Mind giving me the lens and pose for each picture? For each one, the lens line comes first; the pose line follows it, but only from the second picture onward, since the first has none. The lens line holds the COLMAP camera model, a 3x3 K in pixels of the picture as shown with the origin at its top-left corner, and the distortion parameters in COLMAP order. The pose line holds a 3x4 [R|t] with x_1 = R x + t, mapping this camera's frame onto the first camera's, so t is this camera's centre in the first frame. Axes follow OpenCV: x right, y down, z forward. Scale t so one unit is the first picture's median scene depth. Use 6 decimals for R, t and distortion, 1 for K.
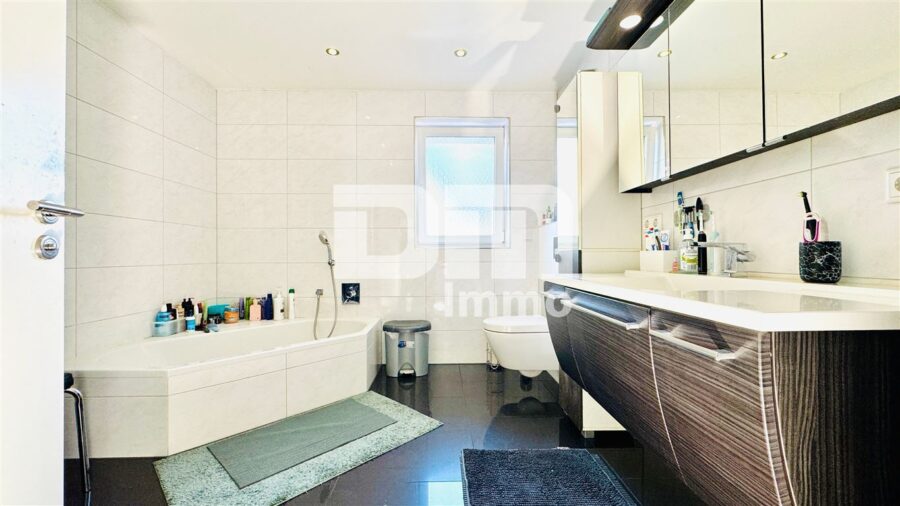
lens RADIAL K [[359.5, 0, 449.1], [0, 359.5, 253.5], [0, 0, 1]] dist [-0.000838, -0.000219]
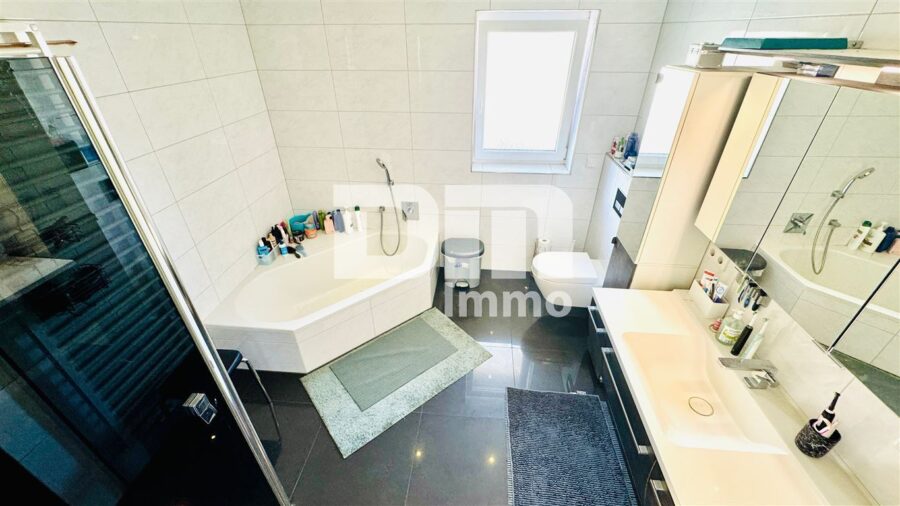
lens RADIAL K [[359.5, 0, 448.7], [0, 359.5, 256.3], [0, 0, 1]] dist [-0.000838, -0.000219]
pose [[0.992882, 0.063262, -0.100913, -0.052170], [0.000878, 0.843364, 0.537342, -0.428260], [0.119100, -0.533605, 0.837306, 0.053357]]
